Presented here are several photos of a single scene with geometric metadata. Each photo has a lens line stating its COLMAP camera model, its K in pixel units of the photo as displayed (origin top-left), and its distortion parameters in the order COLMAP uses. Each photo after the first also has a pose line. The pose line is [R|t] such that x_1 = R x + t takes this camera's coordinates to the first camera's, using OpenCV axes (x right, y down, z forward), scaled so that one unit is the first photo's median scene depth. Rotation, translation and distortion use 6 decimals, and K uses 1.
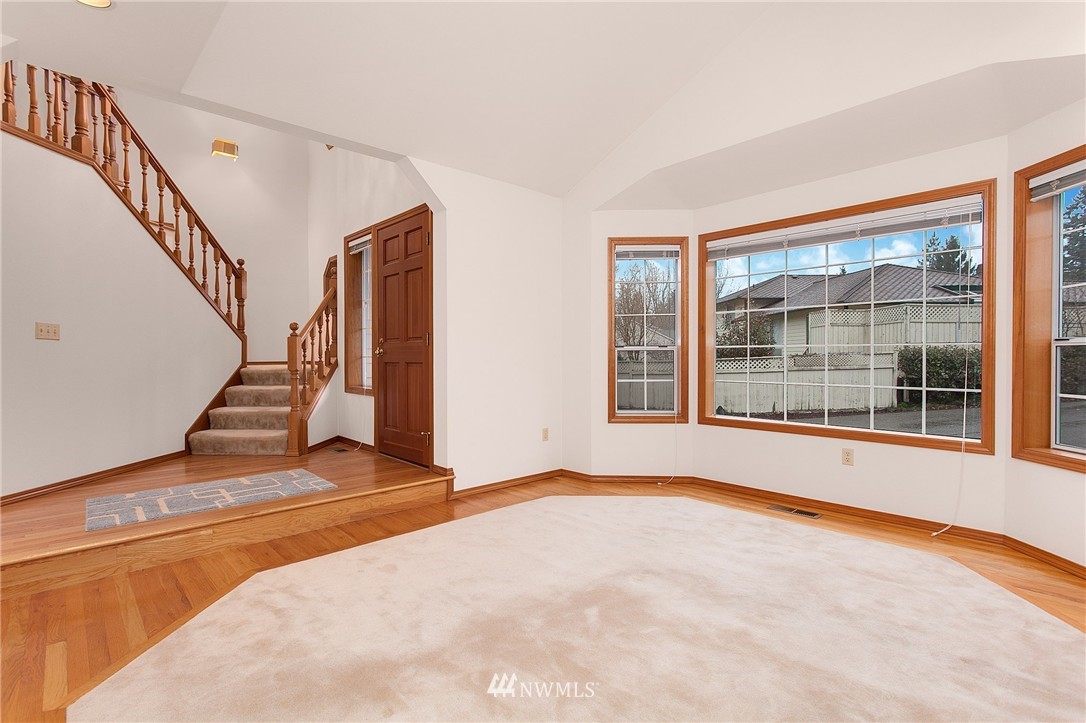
lens RADIAL K [[520.4, 0, 540.6], [0, 520.4, 361.9], [0, 0, 1]] dist [0.005441, 0.001392]
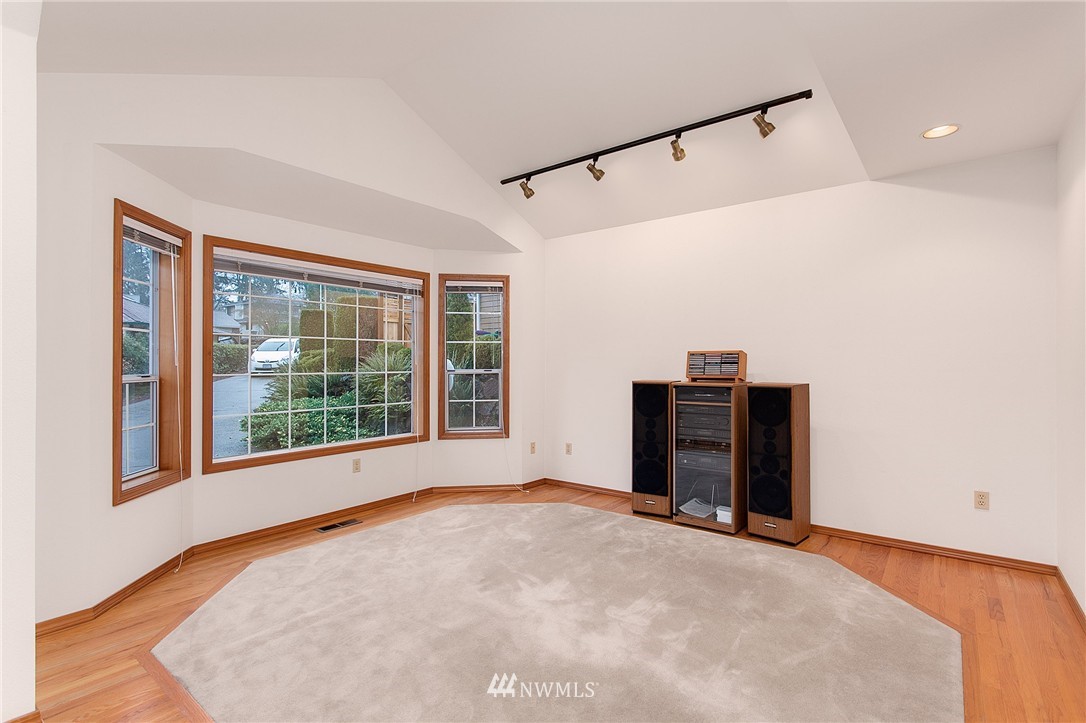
lens RADIAL K [[520.4, 0, 540.3], [0, 520.4, 360.1], [0, 0, 1]] dist [0.005441, 0.001392]
pose [[-0.153290, 0.019482, 0.987989, -0.656390], [0.028479, 0.999477, -0.015290, -0.031353], [-0.987771, 0.025793, -0.153764, 0.733084]]
